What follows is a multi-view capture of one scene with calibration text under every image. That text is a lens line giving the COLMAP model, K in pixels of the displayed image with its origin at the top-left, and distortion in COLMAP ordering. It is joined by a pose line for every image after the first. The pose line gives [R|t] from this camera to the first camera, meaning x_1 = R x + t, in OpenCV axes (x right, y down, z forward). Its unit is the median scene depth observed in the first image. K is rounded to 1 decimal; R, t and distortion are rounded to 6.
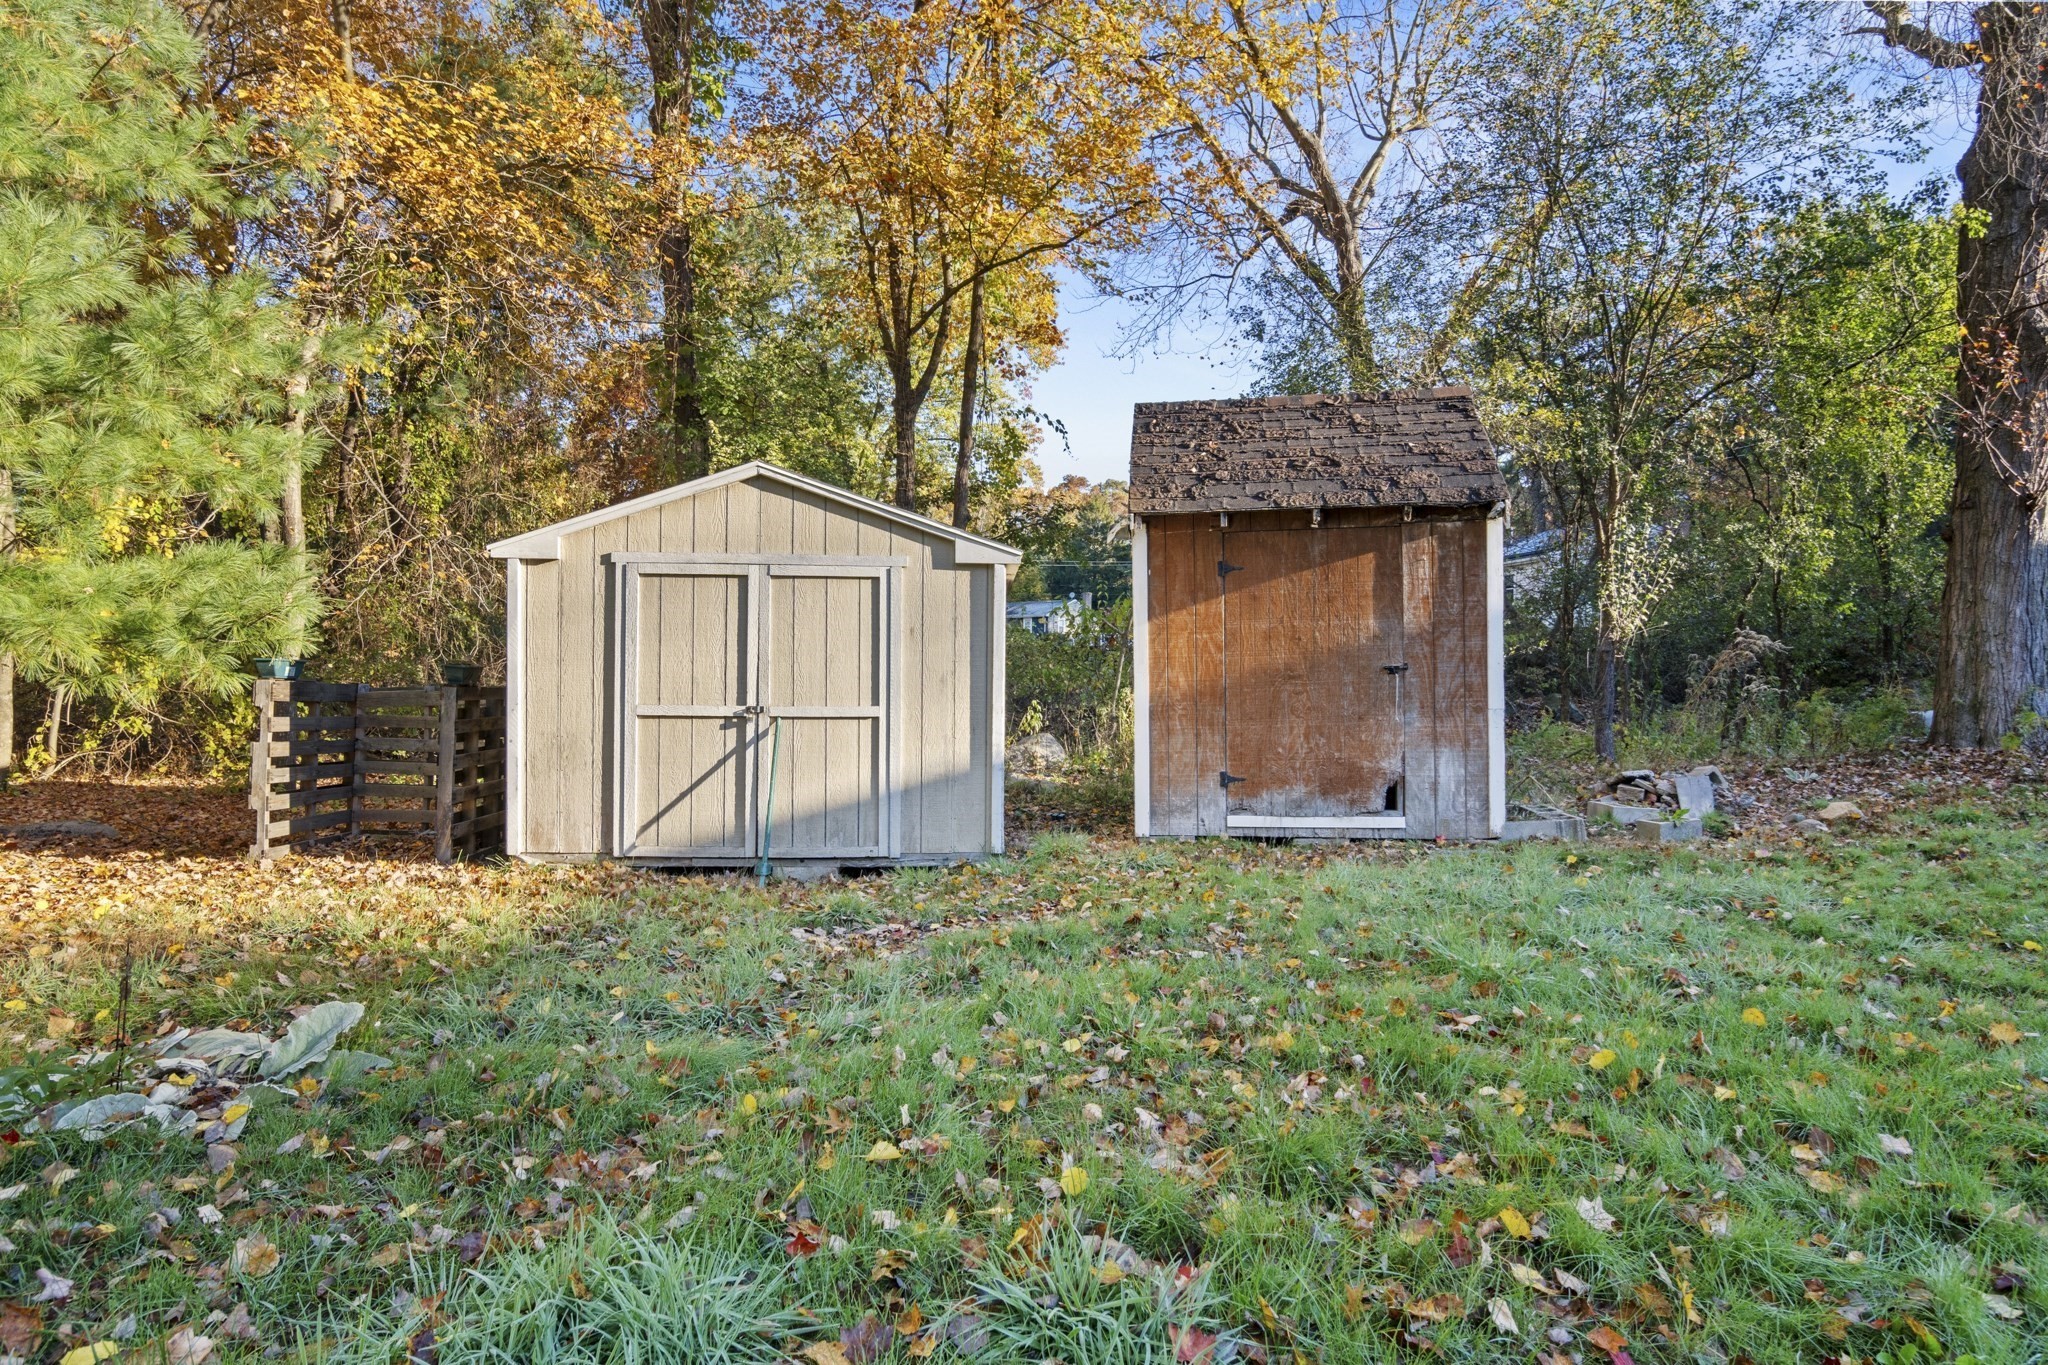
lens RADIAL K [[1011.7, 0, 1032.8], [0, 1011.7, 671.6], [0, 0, 1]] dist [-0.026455, -0.000662]
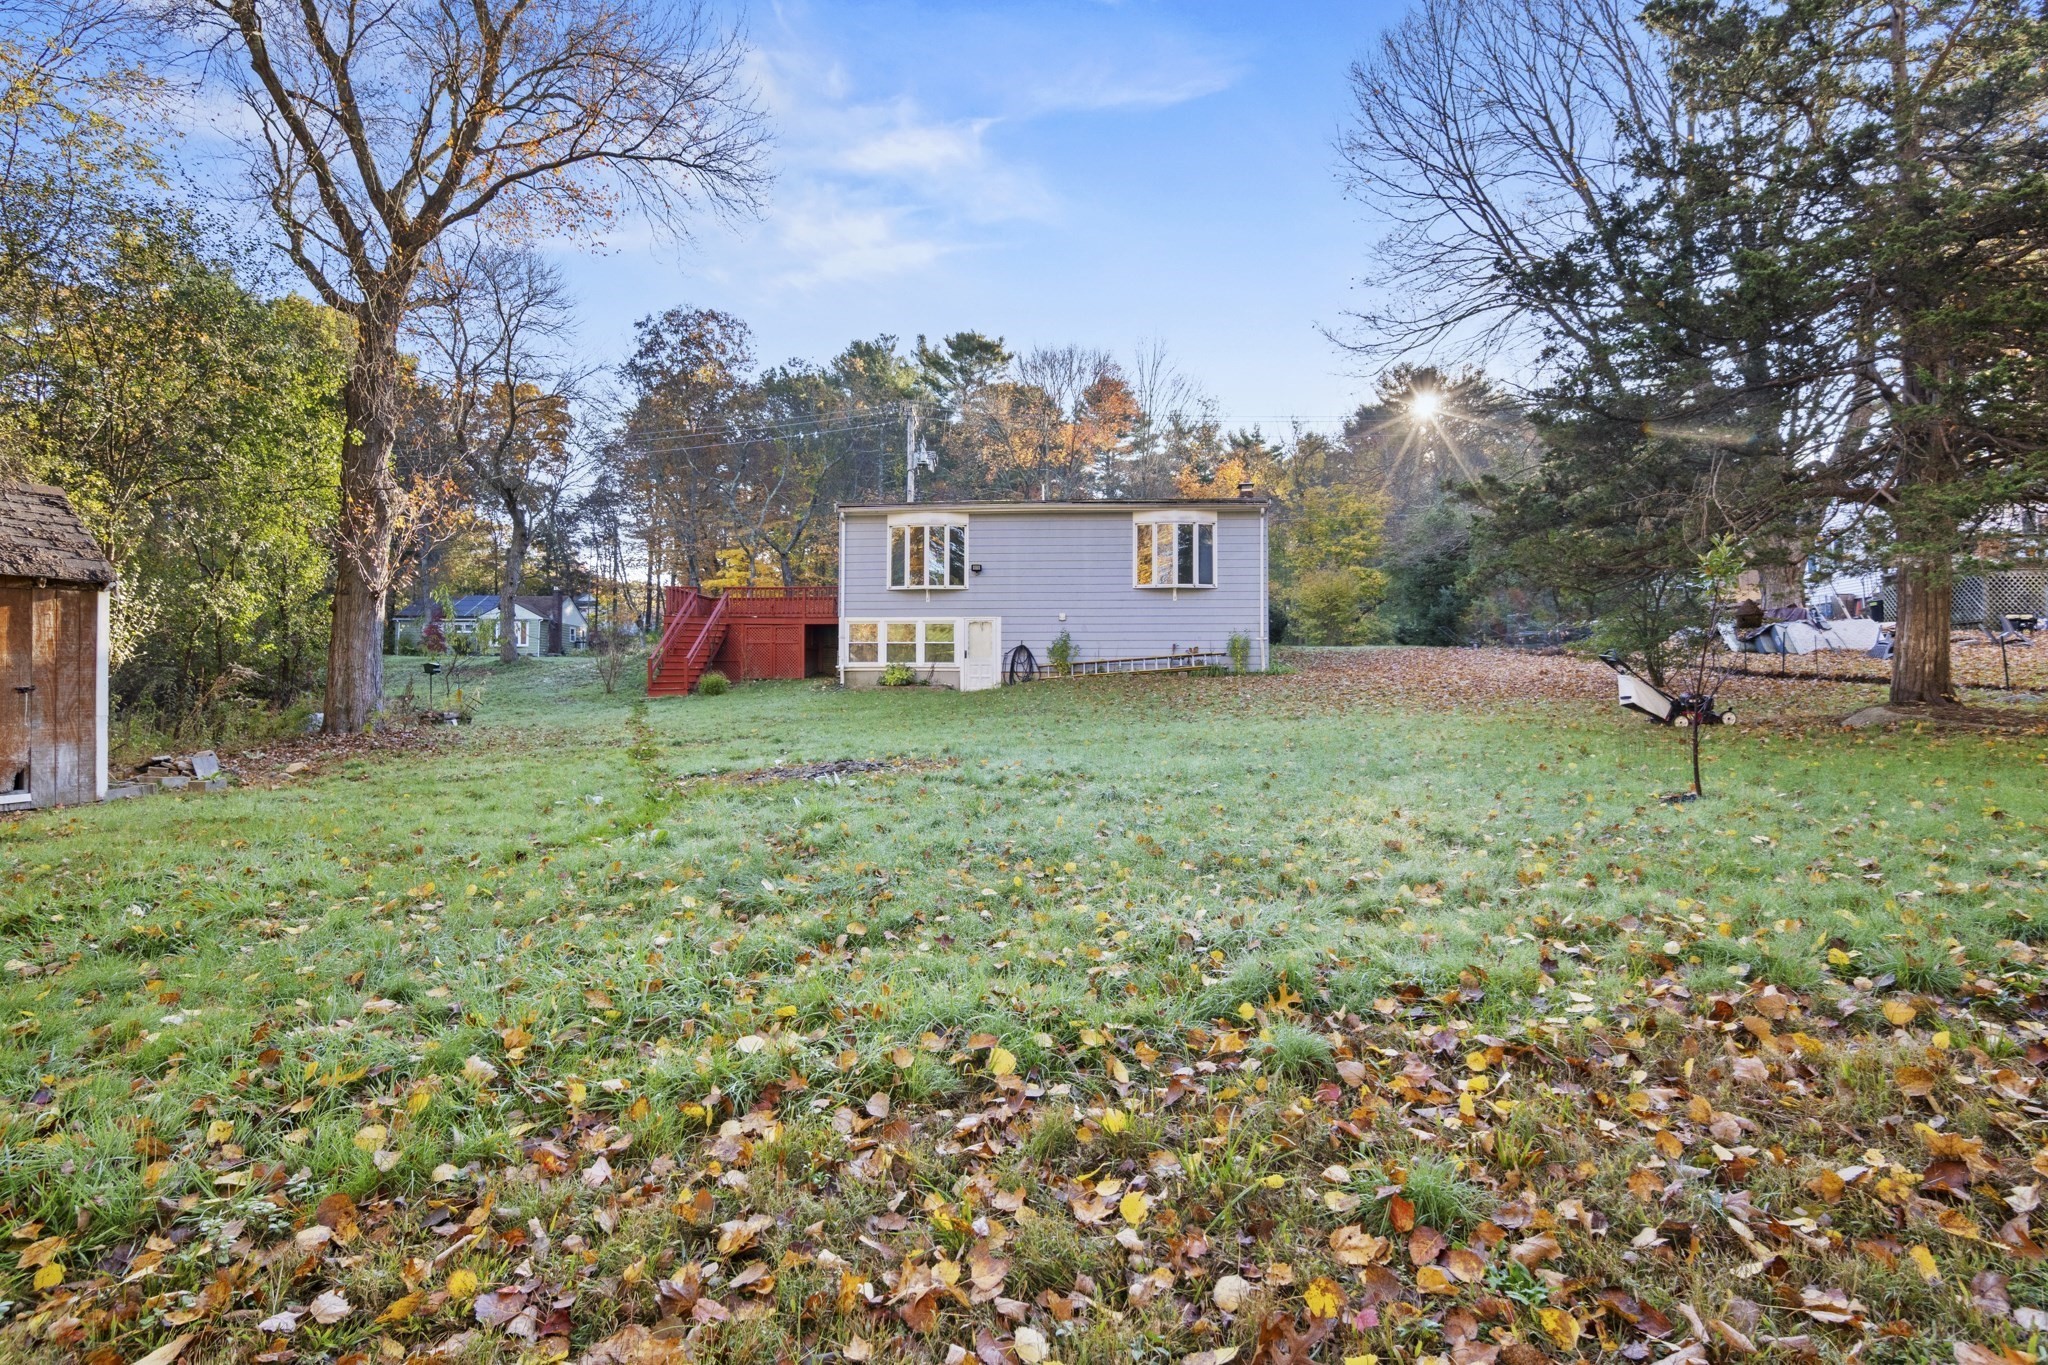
lens RADIAL K [[1011.7, 0, 1032.1], [0, 1011.7, 681.7], [0, 0, 1]] dist [-0.026455, -0.000662]
pose [[0.158466, 0.005333, 0.987350, -0.774245], [-0.003134, 0.999983, -0.004899, -0.011133], [-0.987360, -0.002318, 0.158480, -0.613308]]
